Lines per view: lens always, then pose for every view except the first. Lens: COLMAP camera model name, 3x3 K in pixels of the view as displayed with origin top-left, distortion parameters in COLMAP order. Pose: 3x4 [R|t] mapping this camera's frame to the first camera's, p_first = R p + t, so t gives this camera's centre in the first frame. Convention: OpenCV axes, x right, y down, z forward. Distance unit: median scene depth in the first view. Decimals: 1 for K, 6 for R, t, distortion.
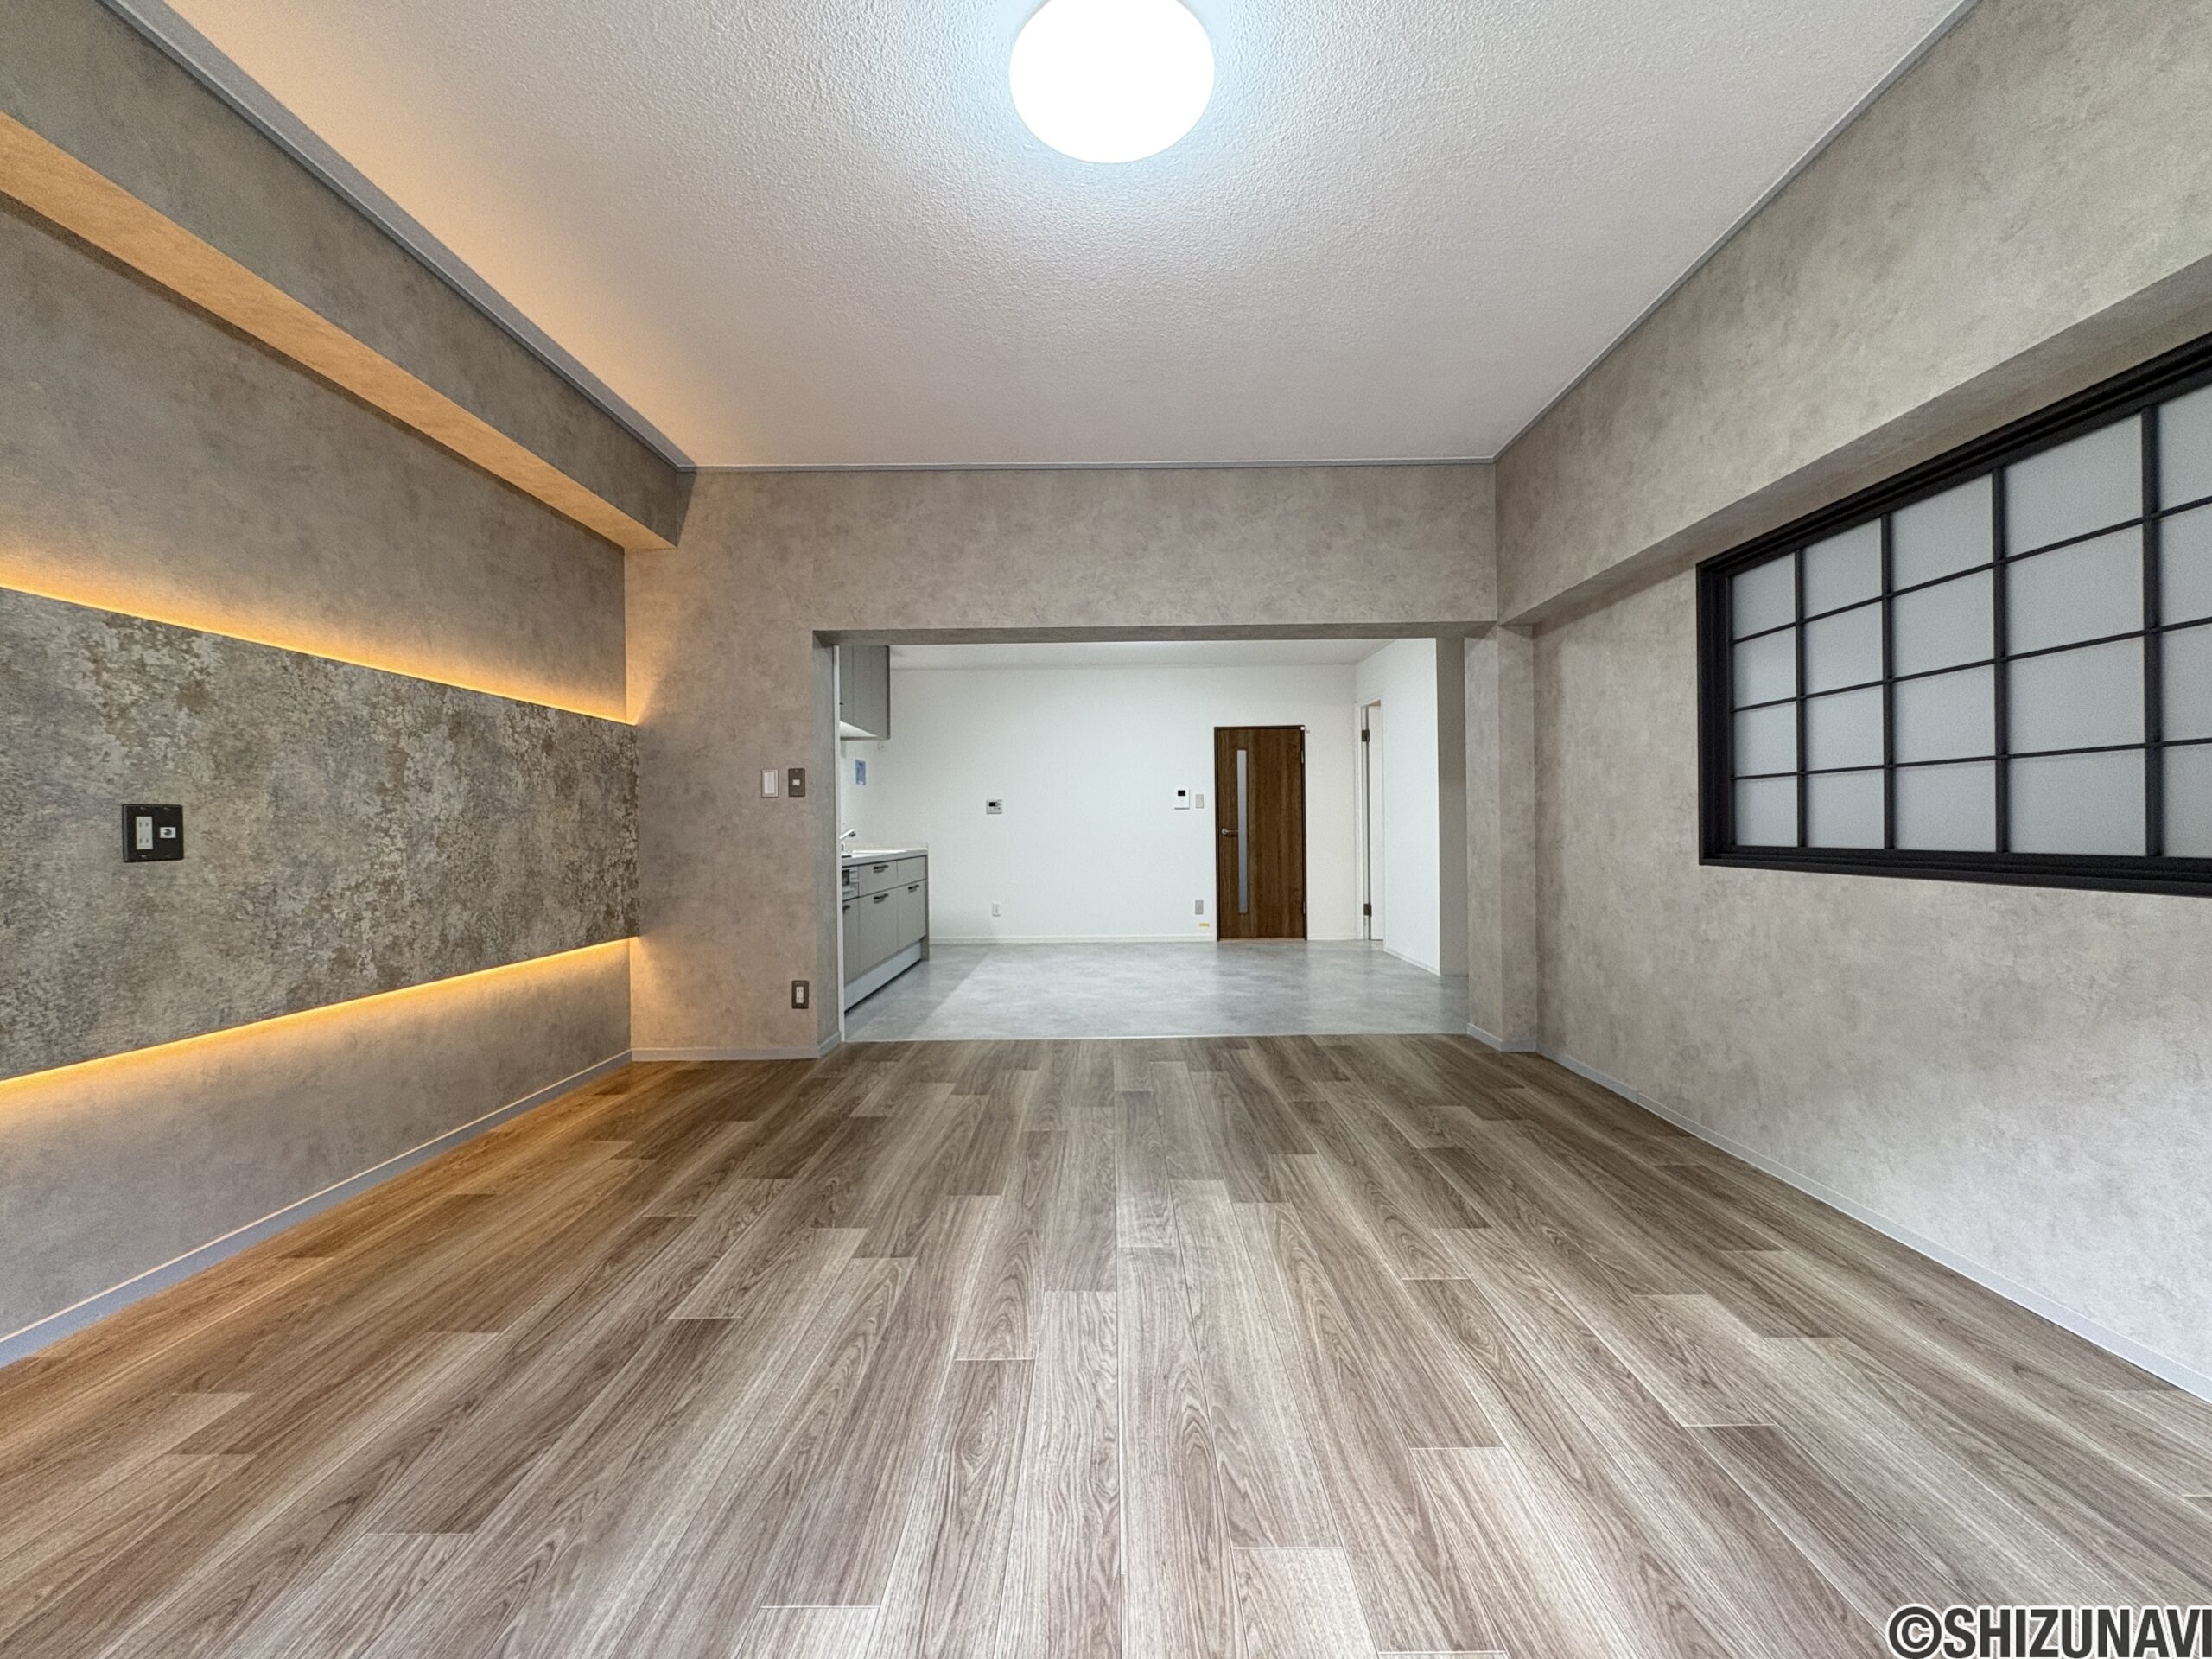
lens RADIAL K [[885.2, 0, 1106.0], [0, 885.2, 829.5], [0, 0, 1]] dist [-0.002109, -0.000070]
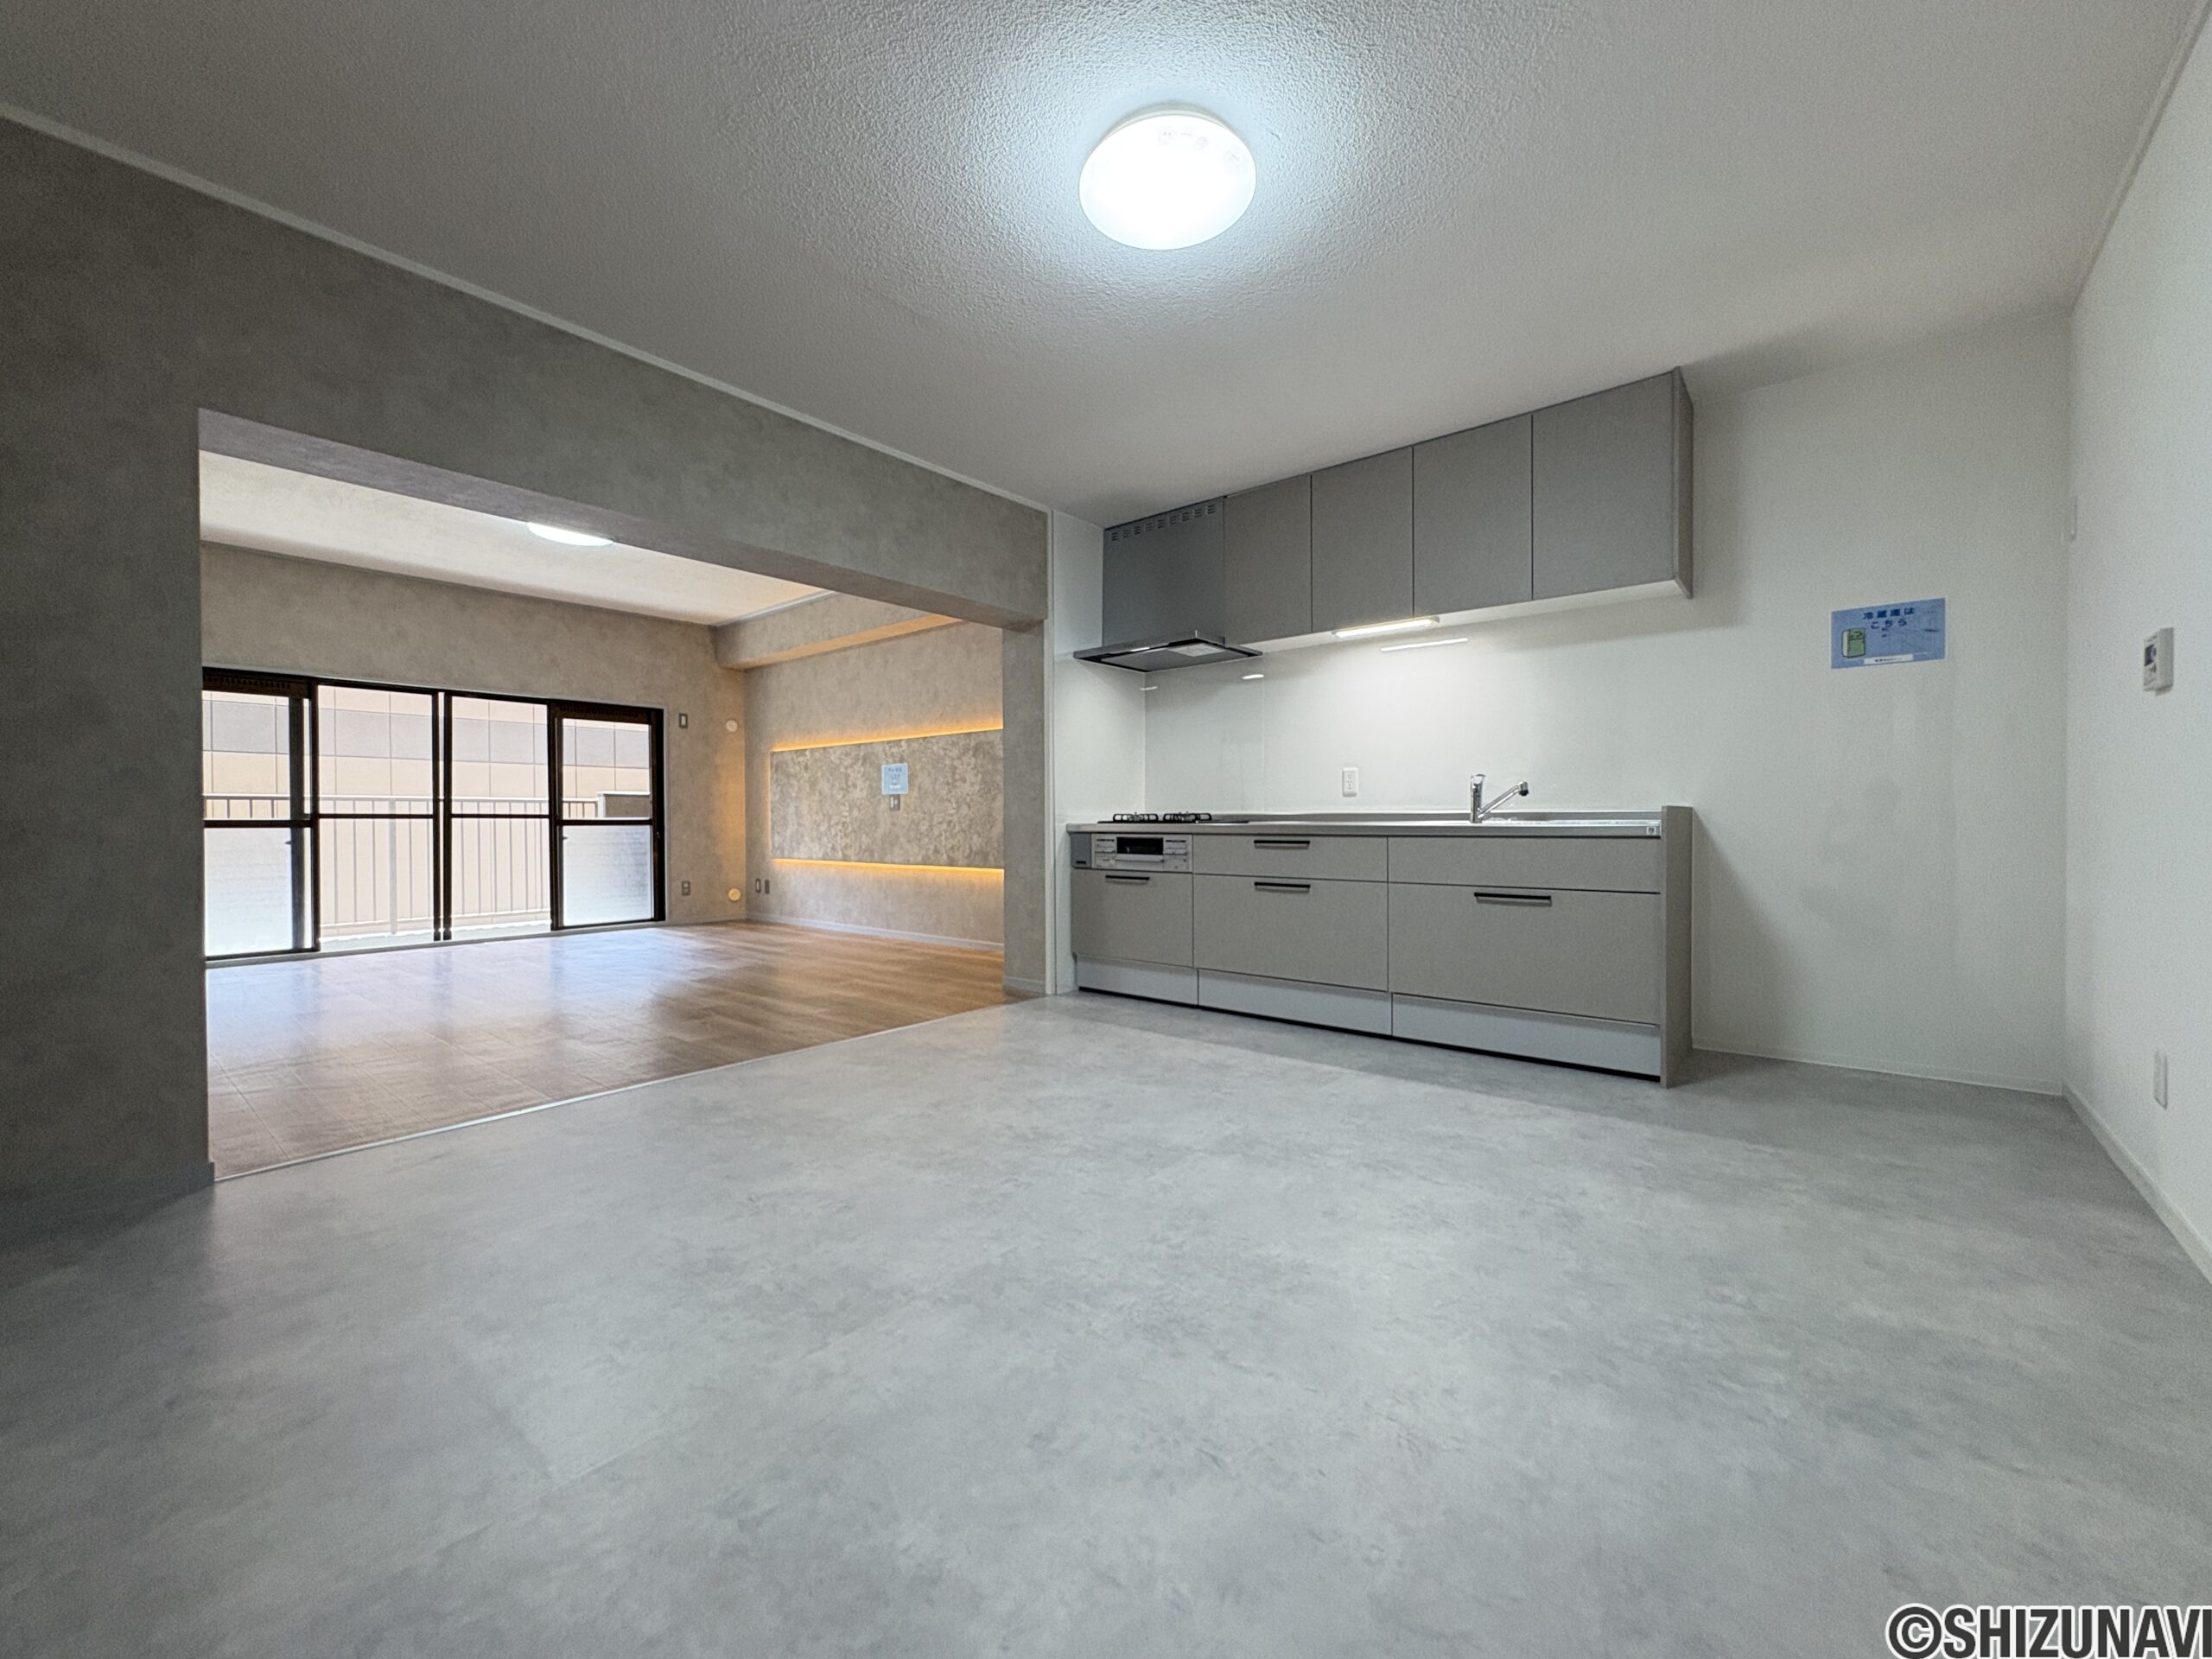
lens RADIAL K [[880.9, 0, 1106.0], [0, 880.9, 829.5], [0, 0, 1]] dist [-0.001820, -0.000116]
pose [[-0.635535, 0.024886, -0.771671, 0.758898], [0.012301, 0.999680, 0.022108, 0.032697], [0.771974, 0.004558, -0.635638, 2.809300]]
